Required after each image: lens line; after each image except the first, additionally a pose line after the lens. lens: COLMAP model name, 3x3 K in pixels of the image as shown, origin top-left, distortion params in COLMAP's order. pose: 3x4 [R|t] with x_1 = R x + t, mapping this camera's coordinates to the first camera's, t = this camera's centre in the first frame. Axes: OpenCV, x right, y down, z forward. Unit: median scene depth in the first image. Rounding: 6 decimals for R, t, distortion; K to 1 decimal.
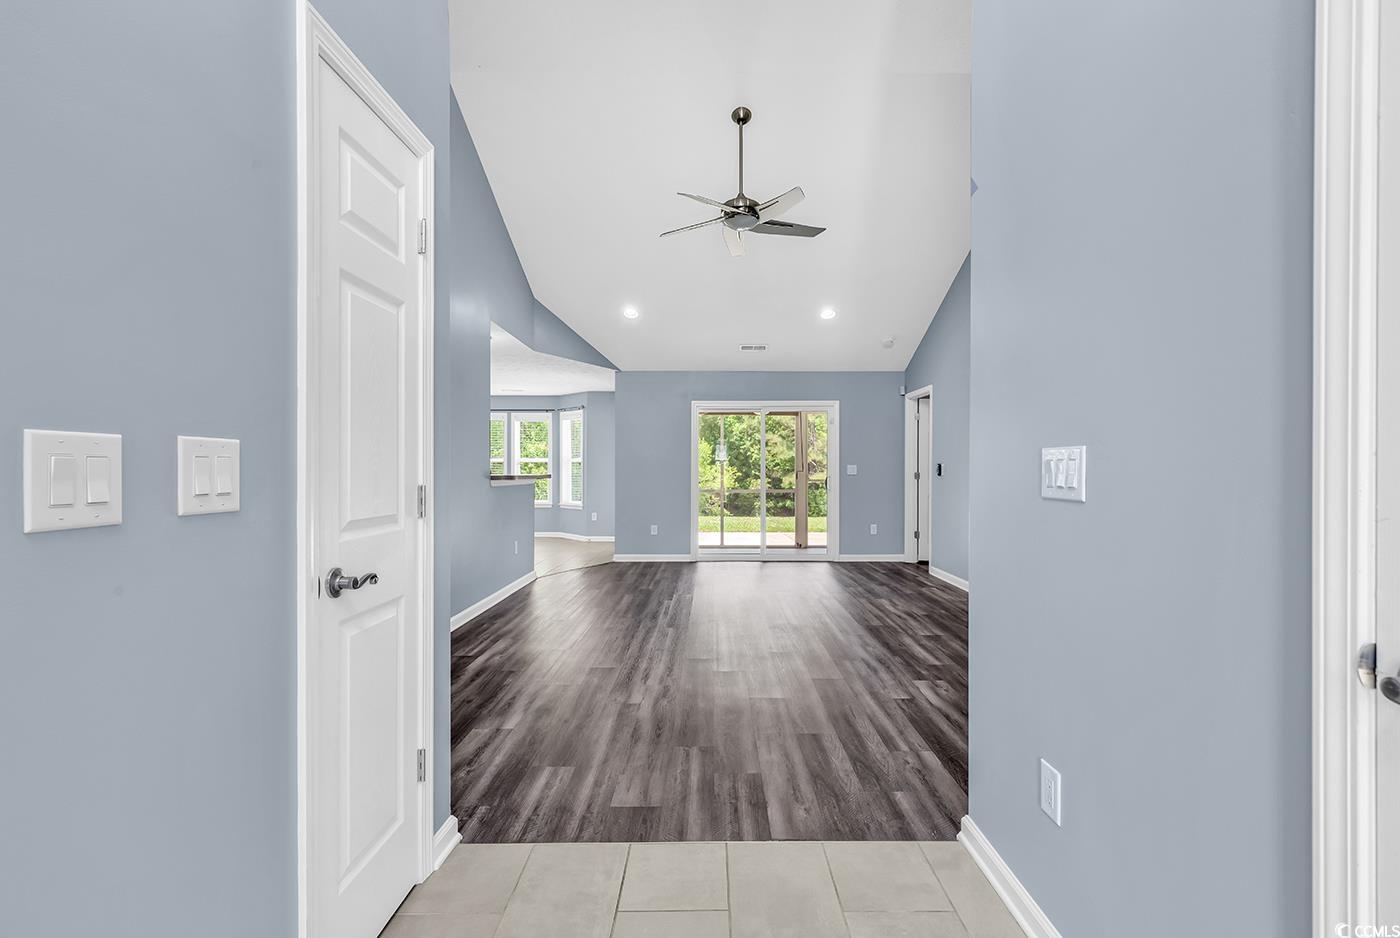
lens RADIAL K [[628.8, 0, 709.7], [0, 628.8, 469.9], [0, 0, 1]] dist [0.011832, -0.003376]
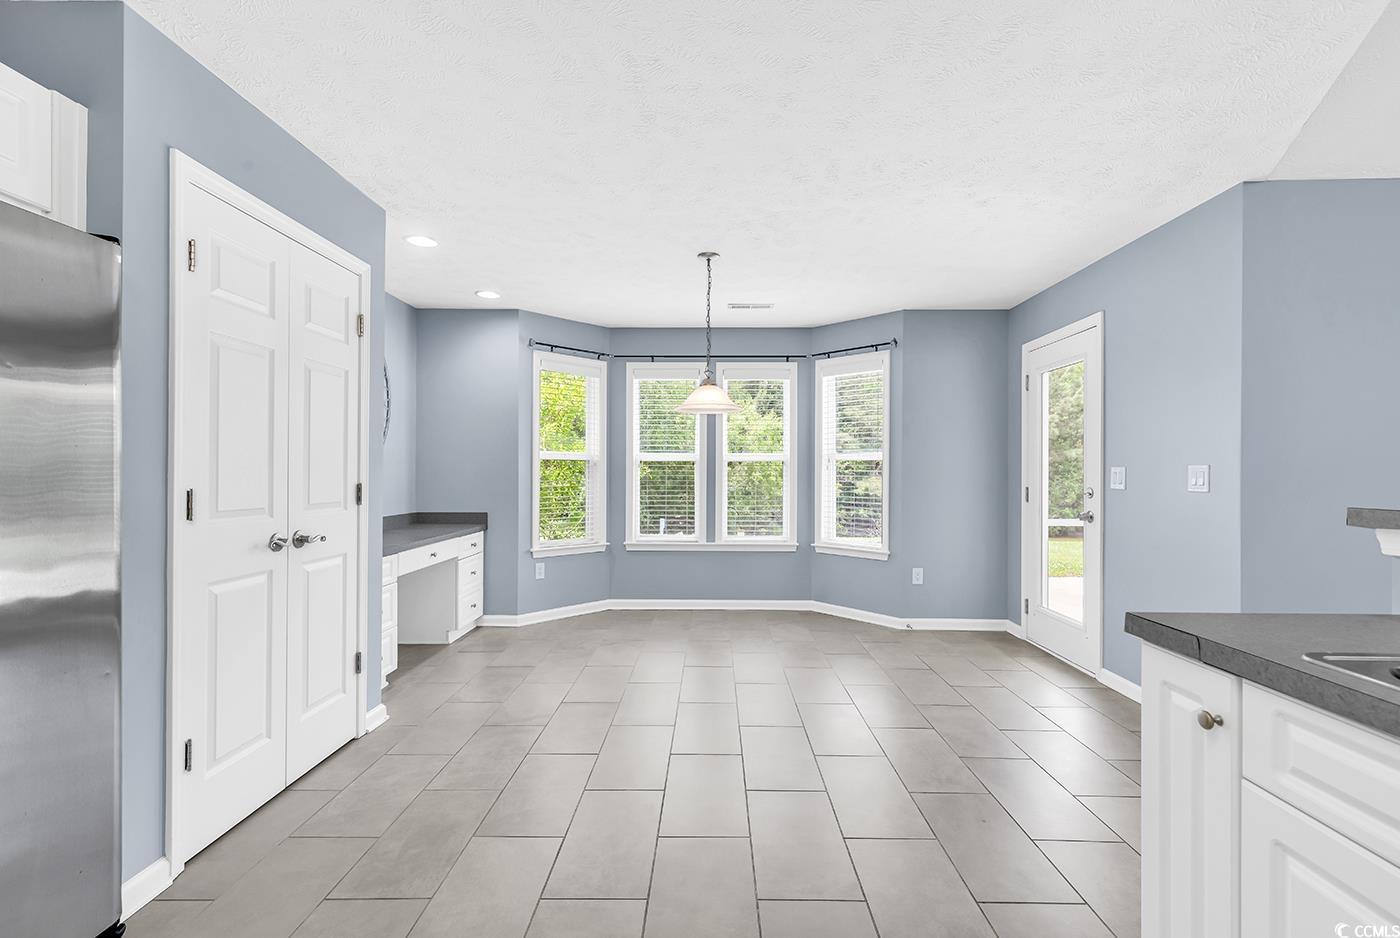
lens RADIAL K [[628.8, 0, 706.4], [0, 628.8, 468.8], [0, 0, 1]] dist [0.011832, -0.003376]
pose [[0.999905, 0.002886, -0.013512, -0.424514], [-0.002963, 0.999979, -0.005713, -0.004015], [0.013495, 0.005752, 0.999892, 0.667424]]
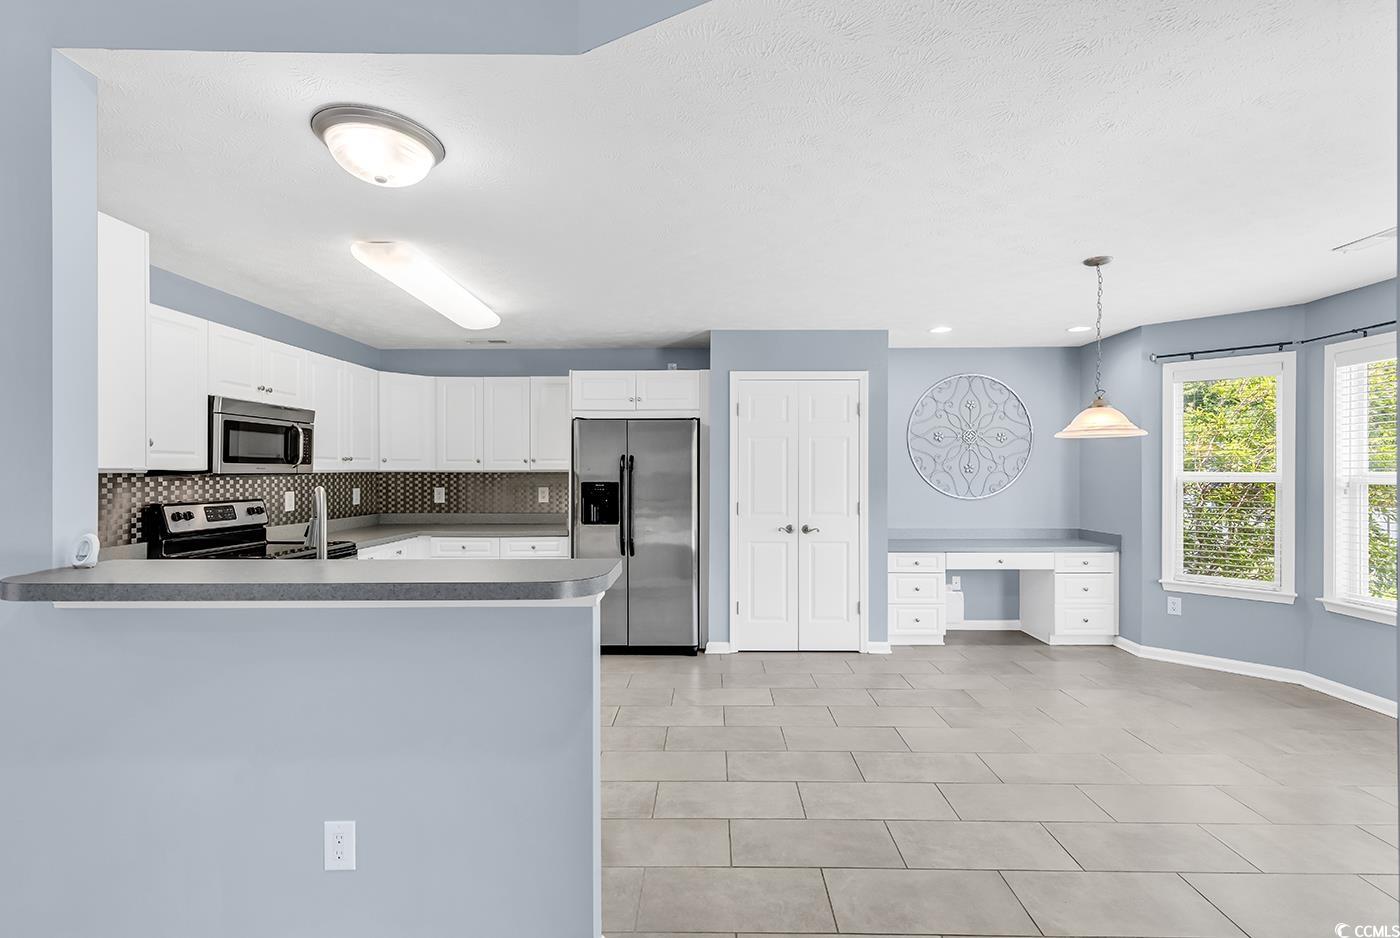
lens RADIAL K [[628.8, 0, 707.2], [0, 628.8, 472.0], [0, 0, 1]] dist [0.011832, -0.003376]
pose [[-0.004916, -0.001539, -0.999987, -0.034698], [-0.000623, 0.999999, -0.001536, -0.024170], [0.999988, 0.000616, -0.004917, 0.873468]]
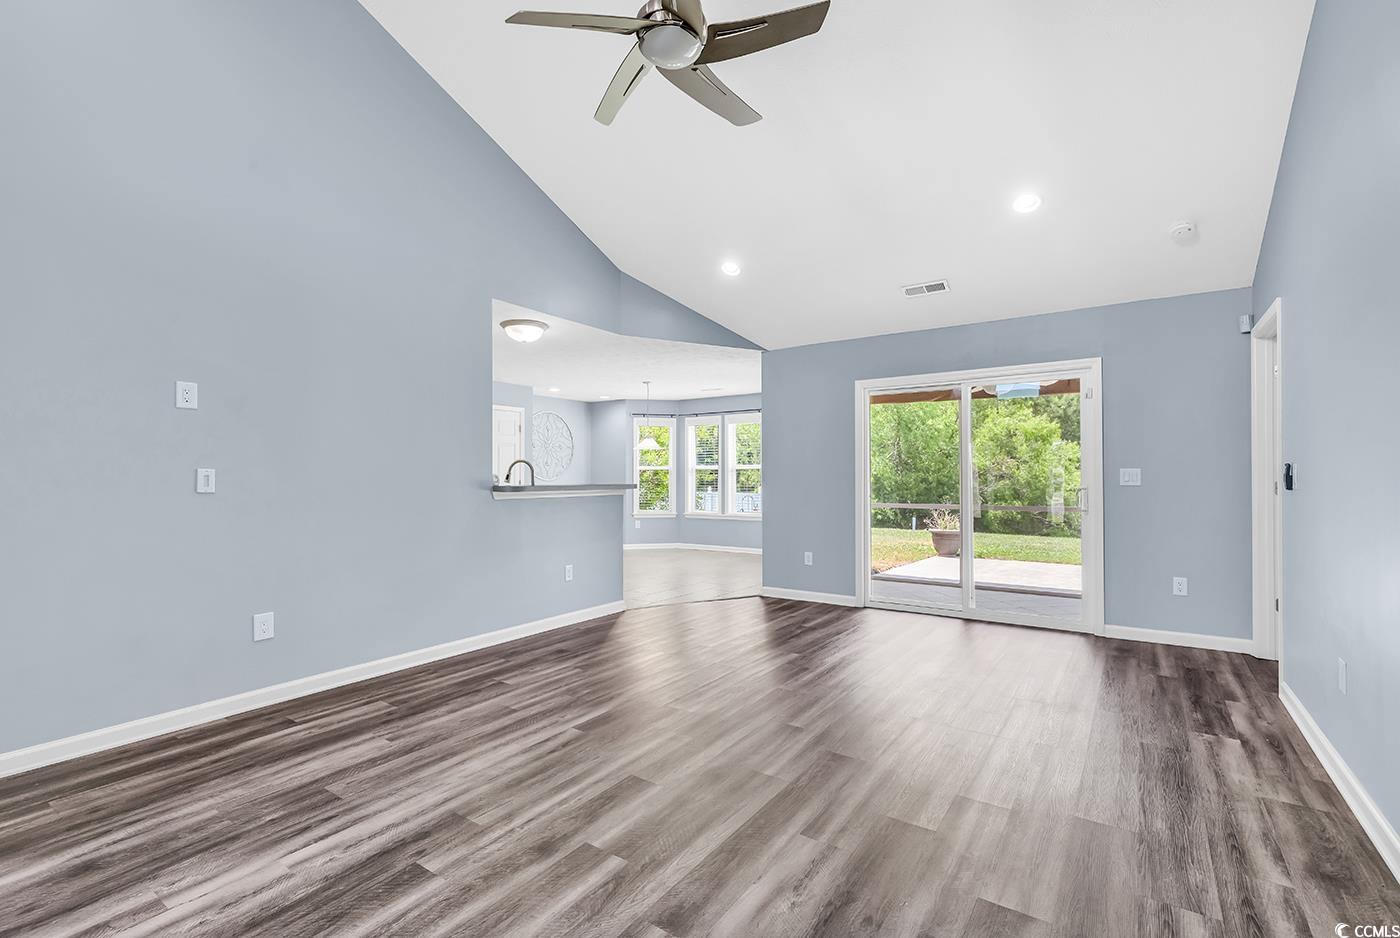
lens RADIAL K [[628.8, 0, 705.4], [0, 628.8, 465.7], [0, 0, 1]] dist [0.011832, -0.003376]
pose [[0.823938, -0.013835, -0.566511, 0.233916], [0.004124, 0.999822, -0.018419, -0.000921], [0.566665, 0.012840, 0.823848, 0.317688]]
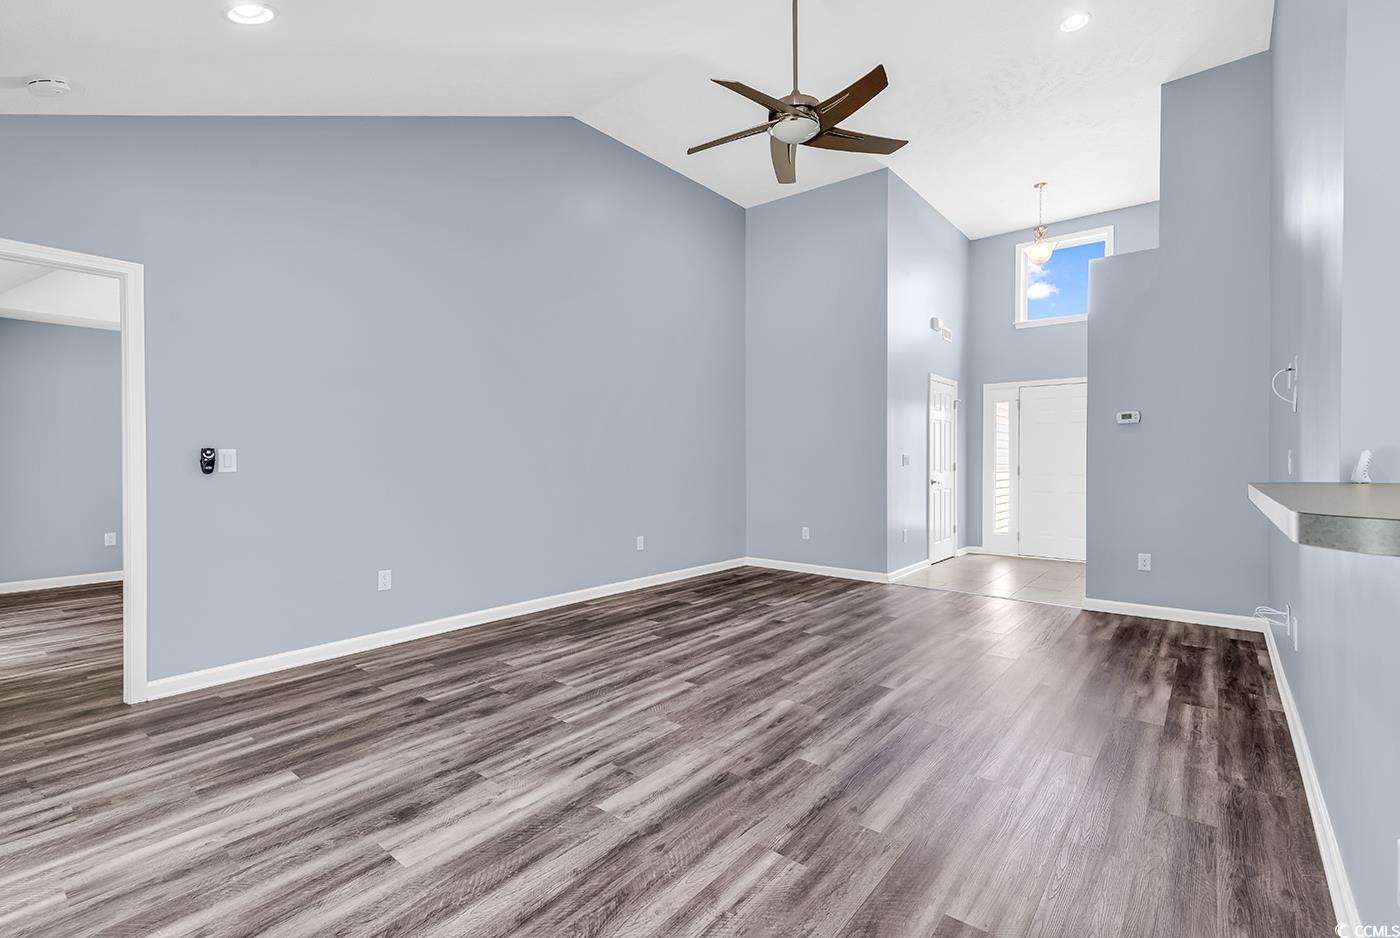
lens RADIAL K [[628.8, 0, 707.6], [0, 628.8, 468.8], [0, 0, 1]] dist [0.011832, -0.003376]
pose [[-0.779163, -0.011438, 0.626716, -0.198953], [0.000352, 0.999825, 0.018686, -0.002815], [-0.626821, 0.014780, -0.779023, 0.965157]]
